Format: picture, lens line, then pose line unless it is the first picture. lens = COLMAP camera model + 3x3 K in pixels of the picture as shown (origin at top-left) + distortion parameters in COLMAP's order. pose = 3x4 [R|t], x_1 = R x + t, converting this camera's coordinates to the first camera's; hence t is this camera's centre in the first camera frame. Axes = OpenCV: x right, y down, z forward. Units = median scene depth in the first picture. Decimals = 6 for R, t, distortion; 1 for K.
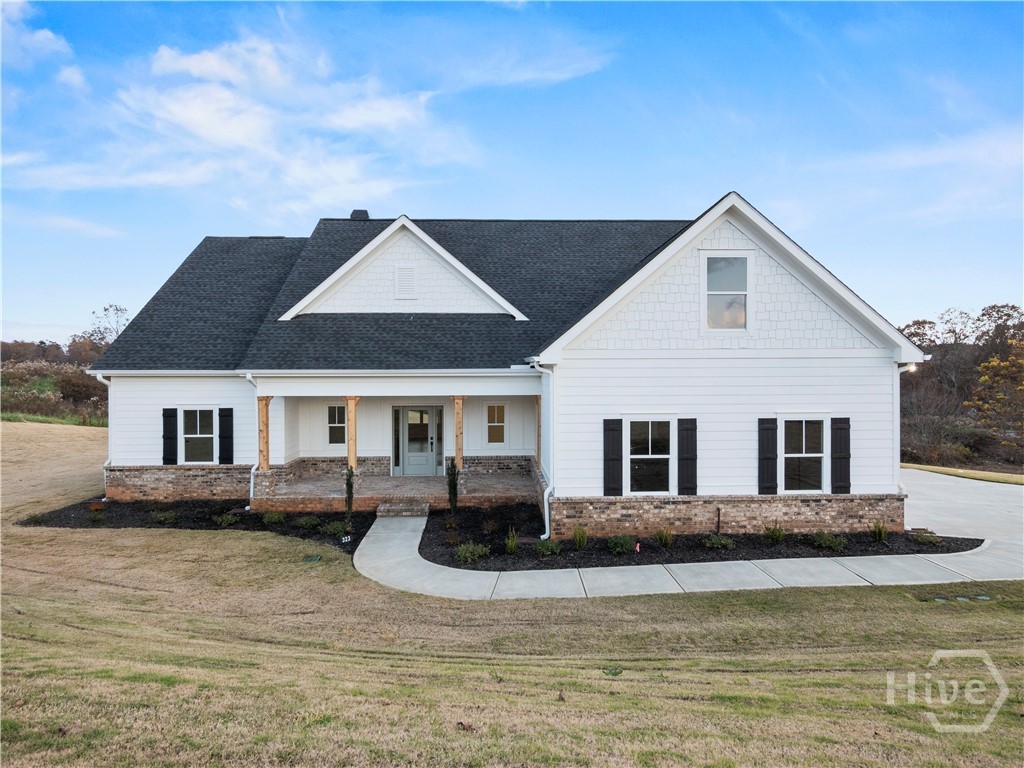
lens RADIAL K [[535.1, 0, 514.0], [0, 535.1, 381.2], [0, 0, 1]] dist [0.001885, 0.000400]
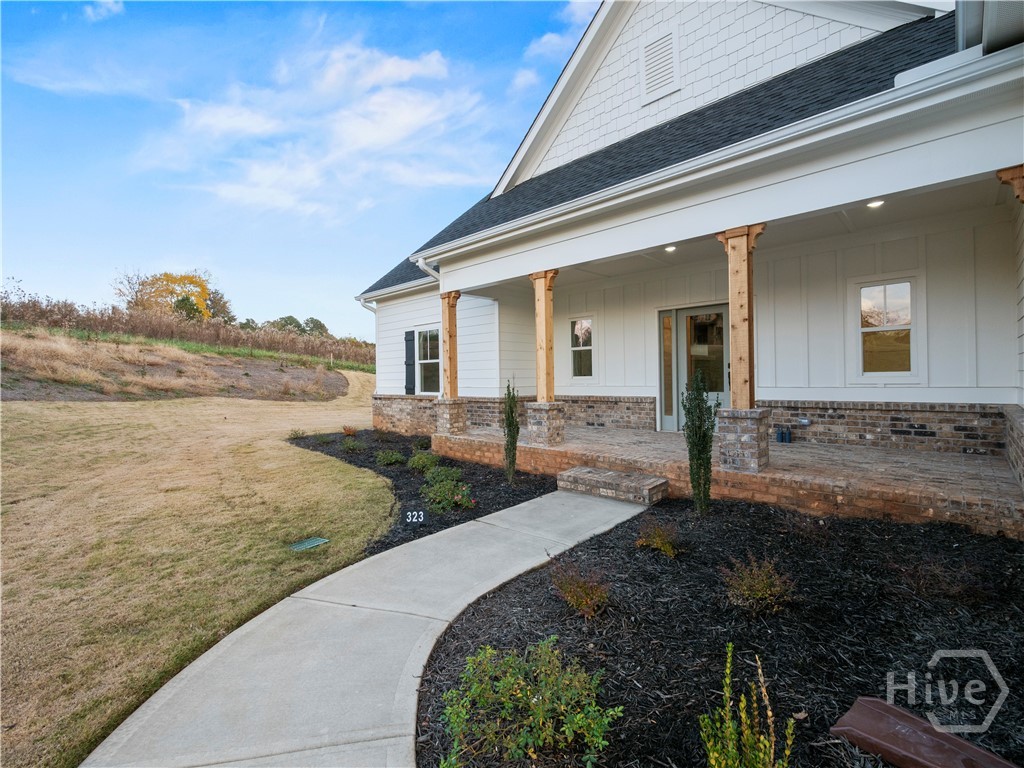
lens RADIAL K [[462.6, 0, 512.9], [0, 462.6, 379.3], [0, 0, 1]] dist [0.001401, 0.000799]
pose [[0.691789, -0.006786, -0.722068, 0.030996], [0.009992, 0.999950, 0.000176, 0.132891], [0.722031, -0.007336, 0.691822, 0.594831]]
